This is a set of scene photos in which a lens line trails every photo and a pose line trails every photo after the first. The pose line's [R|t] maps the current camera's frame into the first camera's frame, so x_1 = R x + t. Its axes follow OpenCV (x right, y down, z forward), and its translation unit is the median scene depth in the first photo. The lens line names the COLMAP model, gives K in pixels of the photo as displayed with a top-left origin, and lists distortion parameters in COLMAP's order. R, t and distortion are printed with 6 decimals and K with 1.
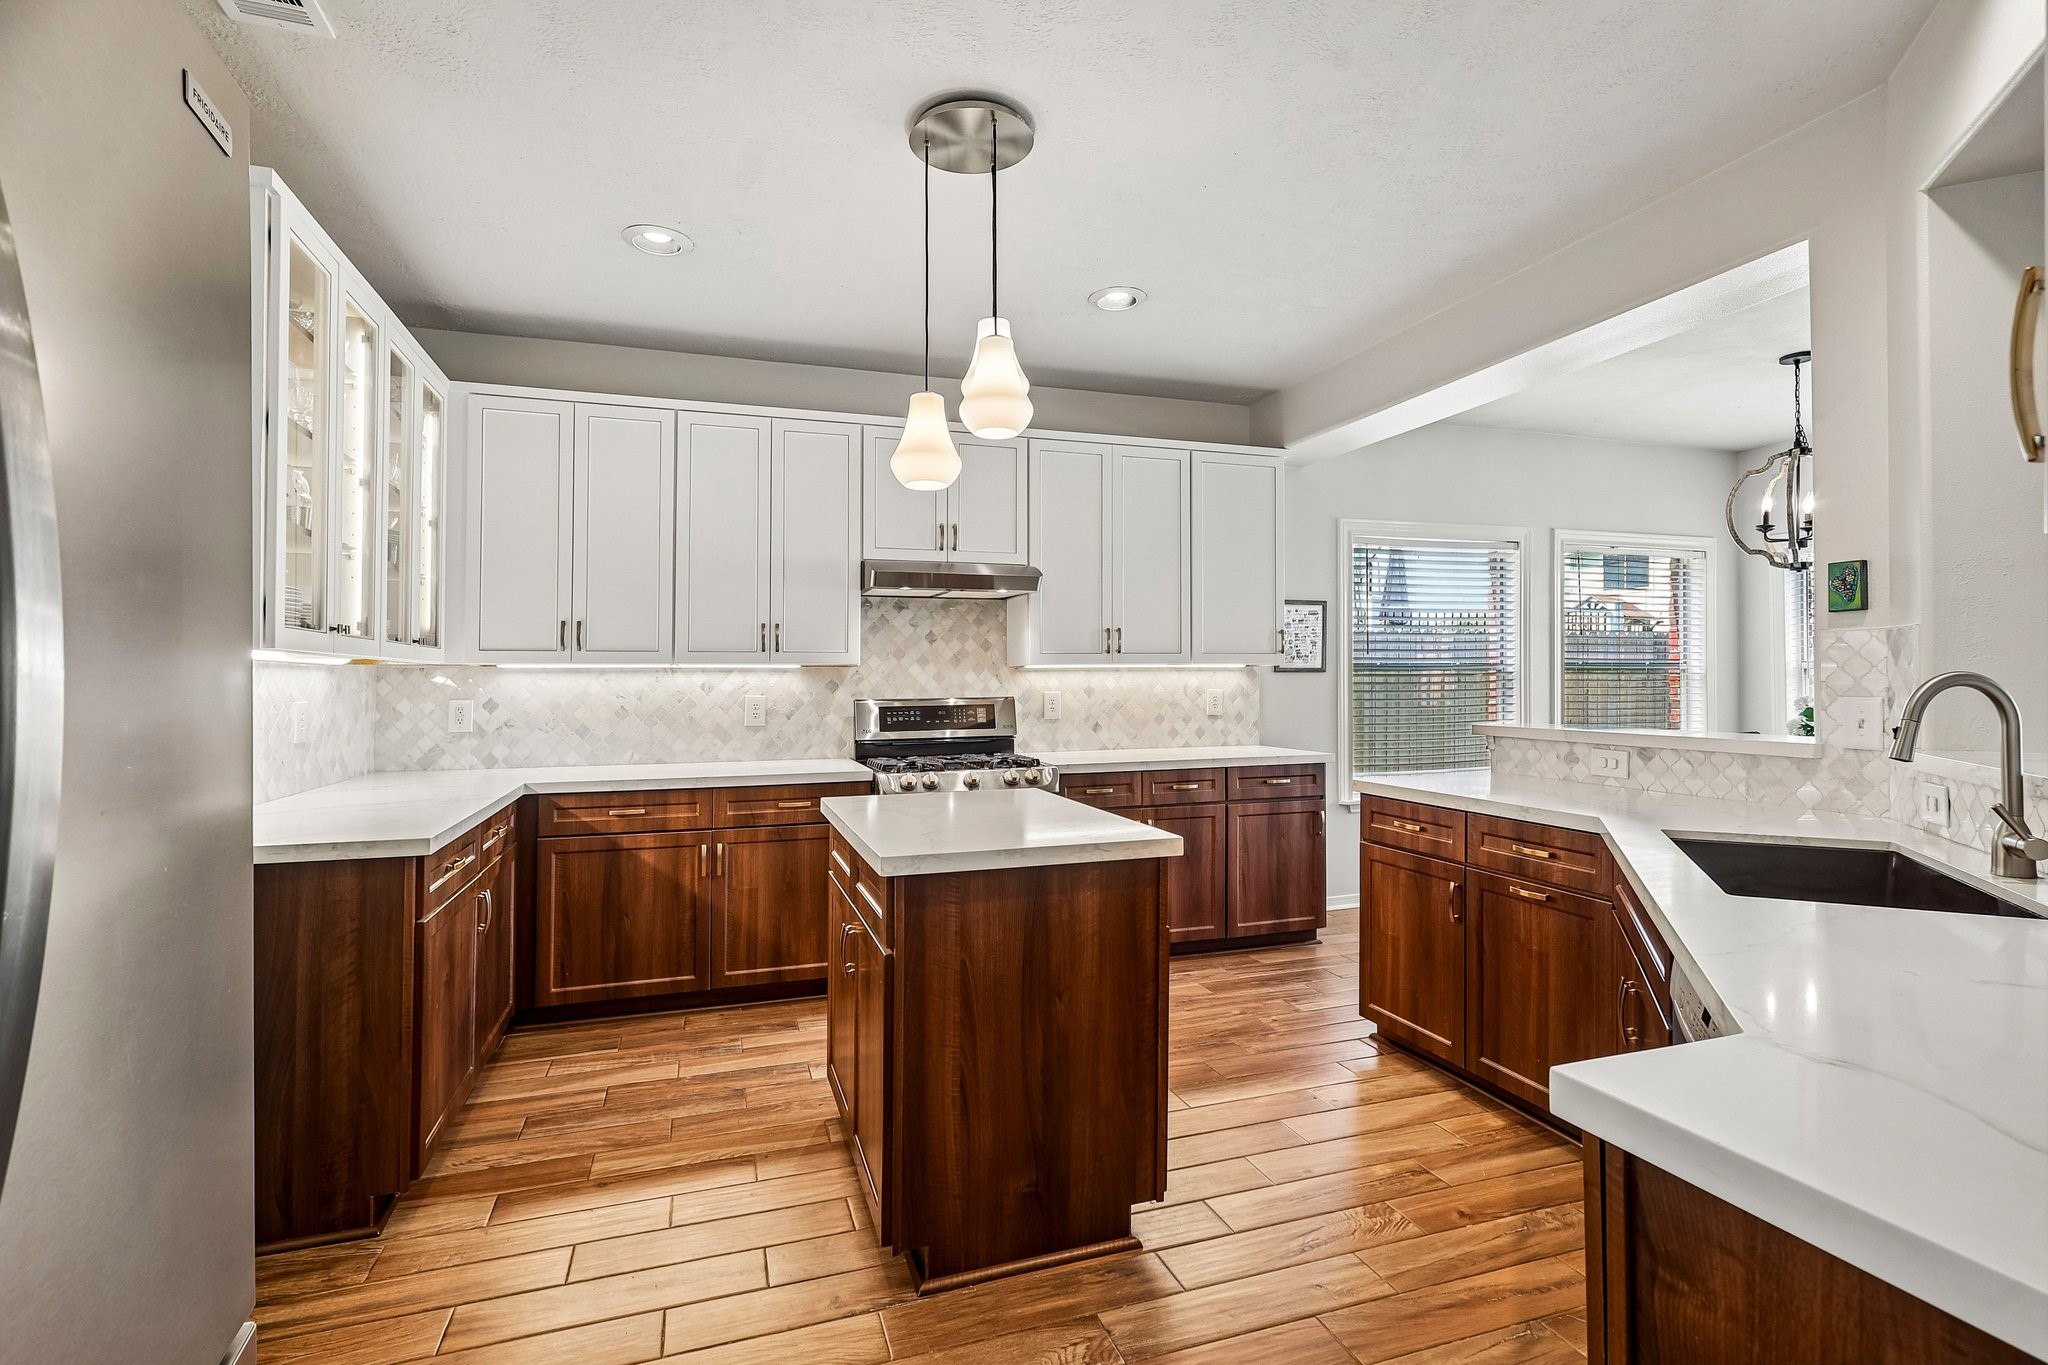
lens RADIAL K [[951.2, 0, 1024.4], [0, 951.2, 682.1], [0, 0, 1]] dist [0.000804, -0.000047]
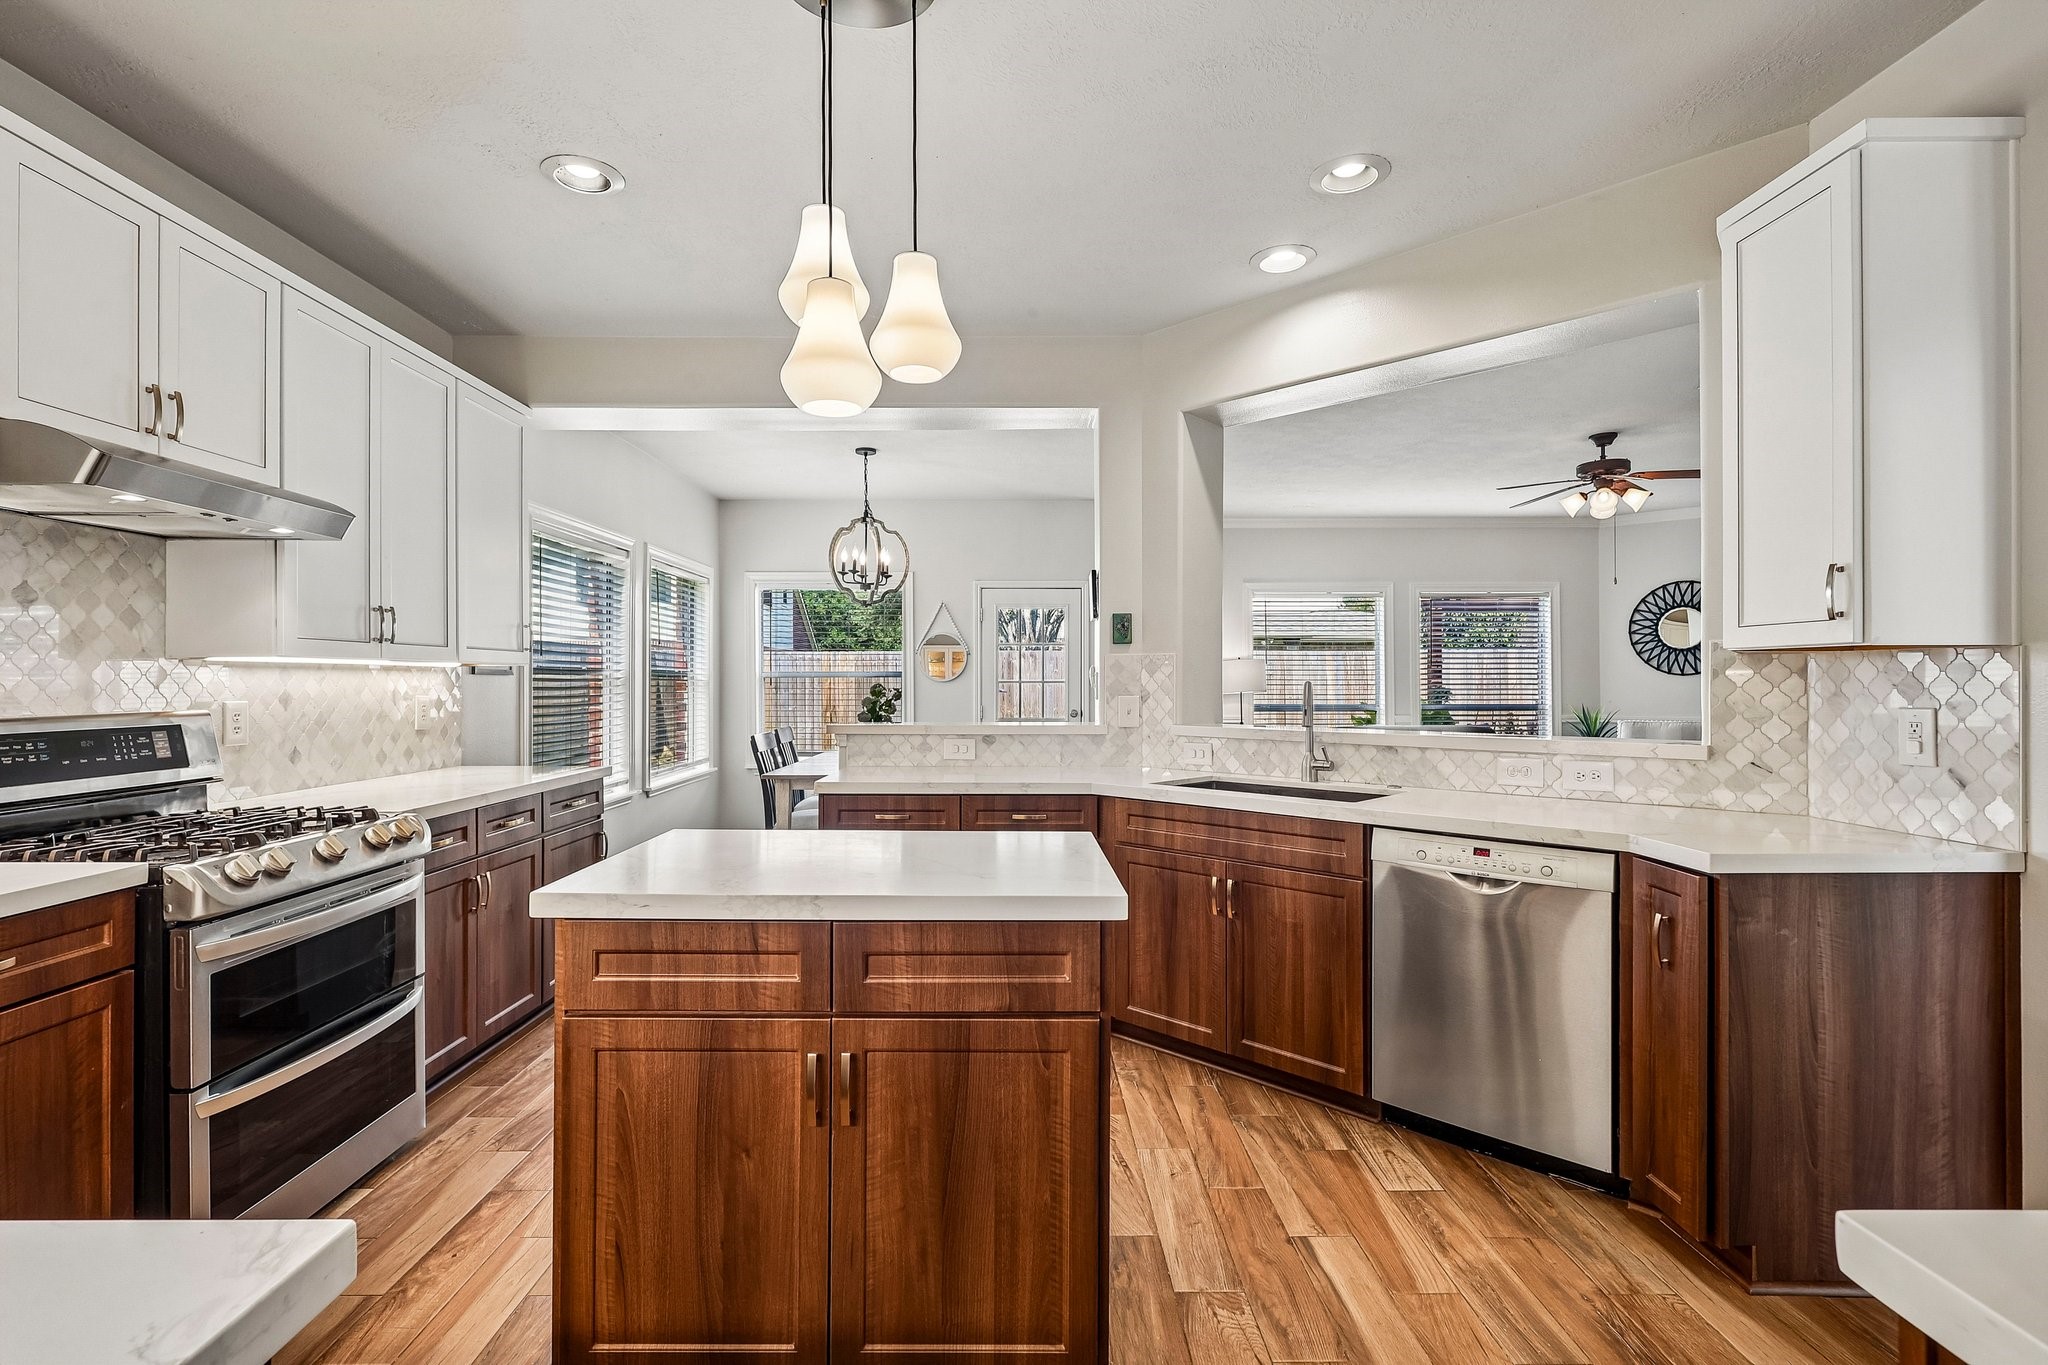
lens RADIAL K [[951.2, 0, 1023.9], [0, 951.2, 682.7], [0, 0, 1]] dist [0.000804, -0.000047]
pose [[0.316343, 0.007081, 0.948619, -0.408543], [-0.000434, 0.999973, -0.007320, 0.002727], [-0.948645, 0.001904, 0.316337, 0.349014]]
